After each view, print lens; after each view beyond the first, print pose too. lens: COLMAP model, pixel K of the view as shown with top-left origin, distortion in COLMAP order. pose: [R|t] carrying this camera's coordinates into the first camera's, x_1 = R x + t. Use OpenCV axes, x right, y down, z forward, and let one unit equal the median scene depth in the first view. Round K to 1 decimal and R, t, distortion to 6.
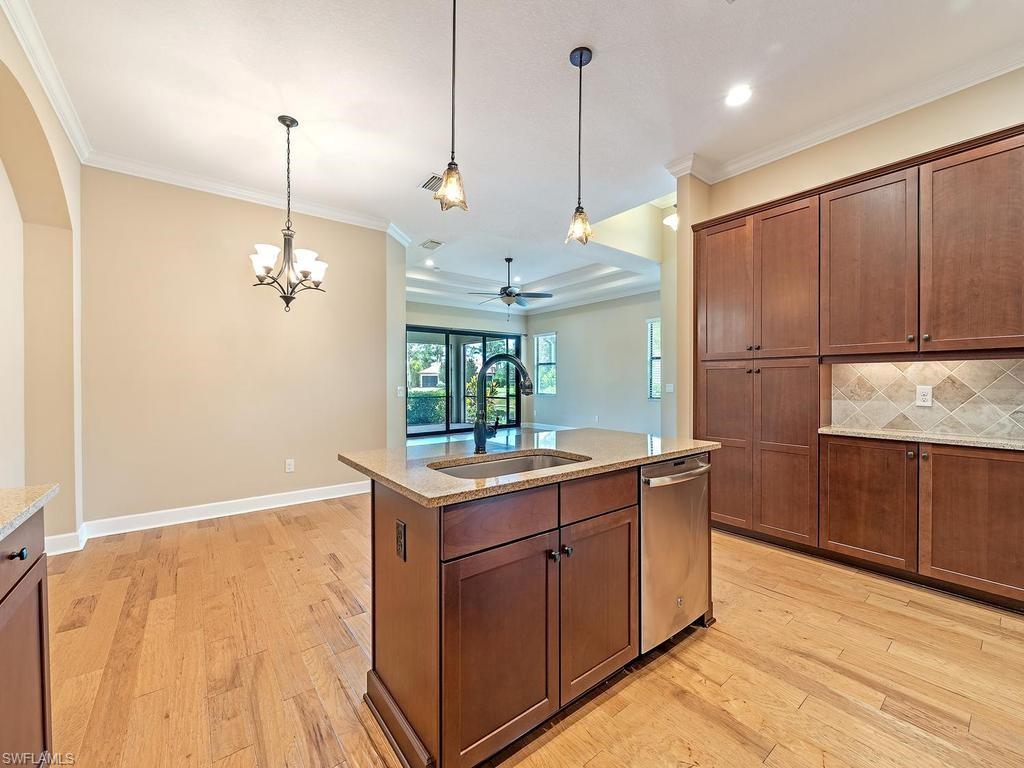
lens RADIAL K [[415.9, 0, 512.0], [0, 415.9, 384.0], [0, 0, 1]] dist [-0.000359, -0.000081]
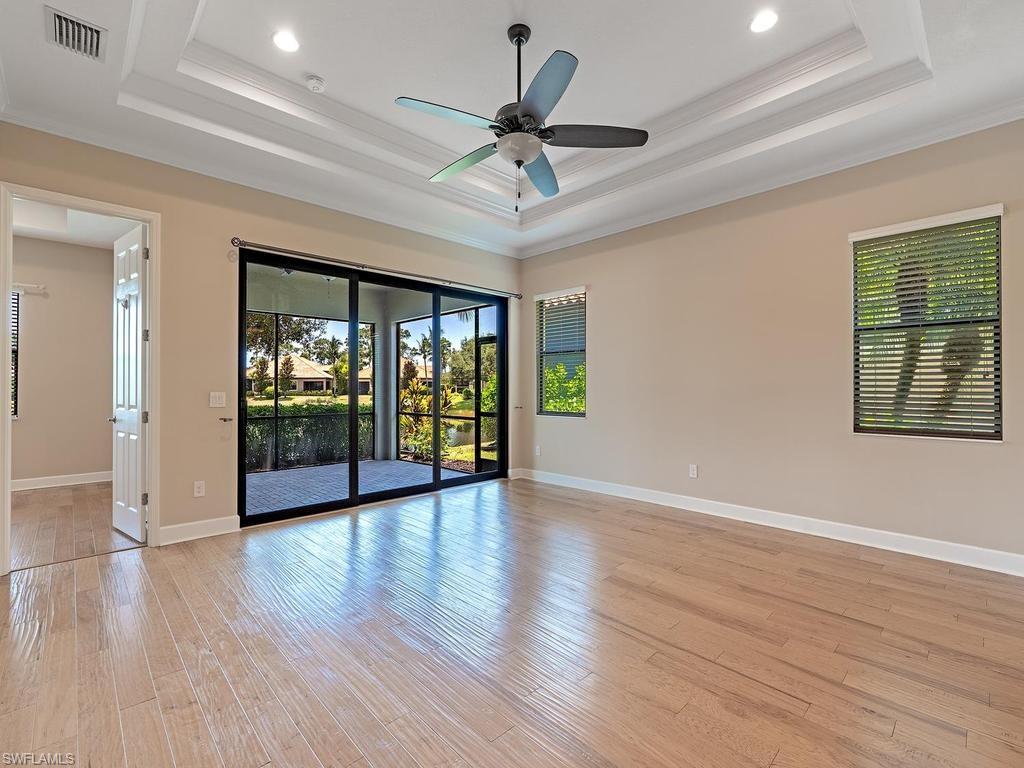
lens RADIAL K [[470.1, 0, 512.0], [0, 470.1, 384.0], [0, 0, 1]] dist [-0.000395, 0.000022]
pose [[0.993397, 0.002959, 0.114692, -0.039006], [-0.001278, 0.999891, -0.014722, -0.002378], [-0.114723, 0.014478, 0.993292, 0.413472]]
